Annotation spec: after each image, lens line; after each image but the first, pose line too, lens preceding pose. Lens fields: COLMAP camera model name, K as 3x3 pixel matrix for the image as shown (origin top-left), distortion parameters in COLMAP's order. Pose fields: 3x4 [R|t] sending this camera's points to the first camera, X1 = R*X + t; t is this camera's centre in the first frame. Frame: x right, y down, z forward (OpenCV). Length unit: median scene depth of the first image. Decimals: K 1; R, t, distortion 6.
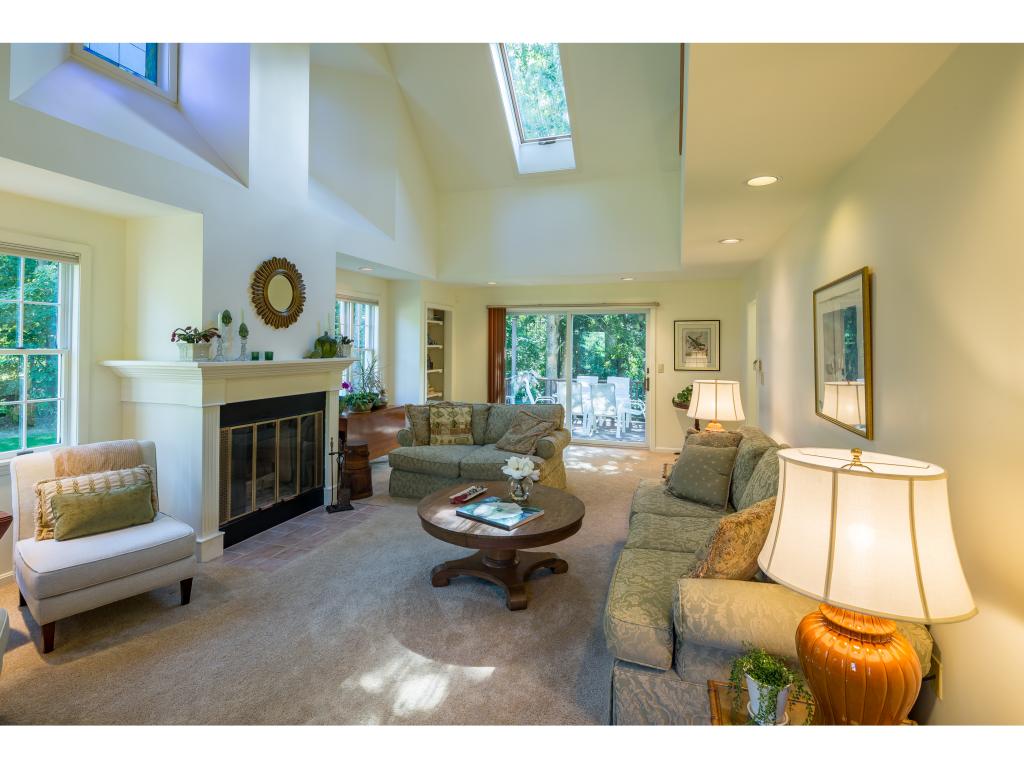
lens RADIAL K [[501.3, 0, 487.3], [0, 501.3, 346.7], [0, 0, 1]] dist [-0.035196, 0.000162]
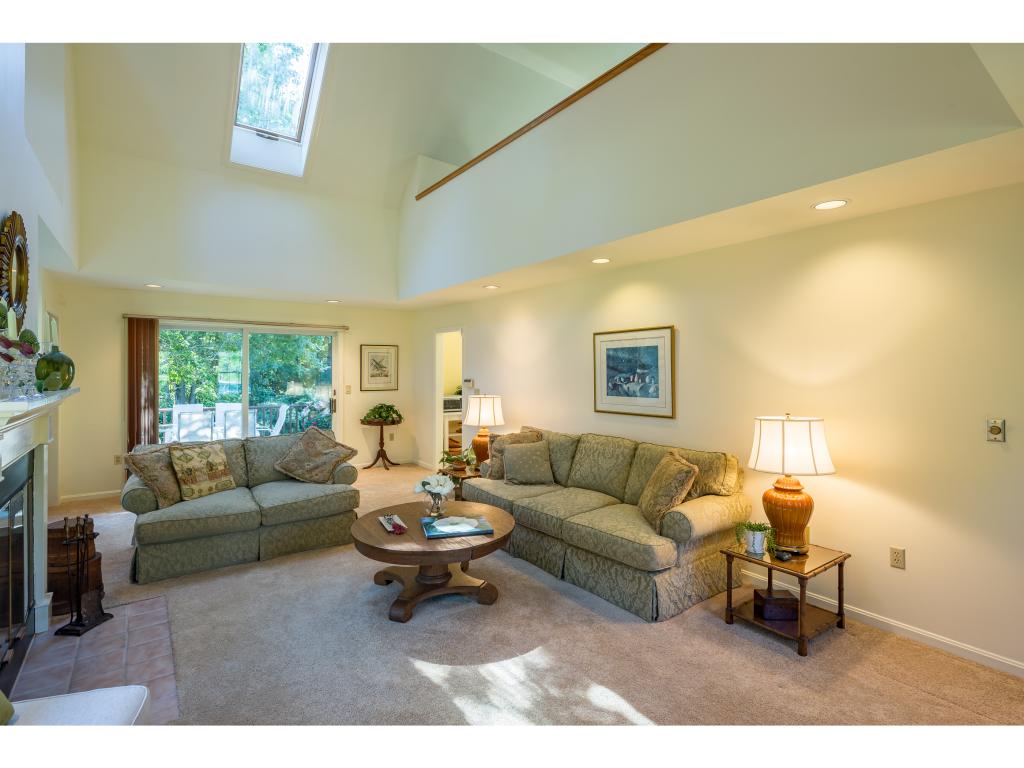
lens RADIAL K [[498.2, 0, 507.1], [0, 498.2, 383.7], [0, 0, 1]] dist [-0.034279, 0.000167]
pose [[0.556951, -0.022096, 0.830252, -0.447631], [-0.000998, 0.999628, 0.027273, 0.002592], [-0.830545, -0.016018, 0.556721, 0.190236]]
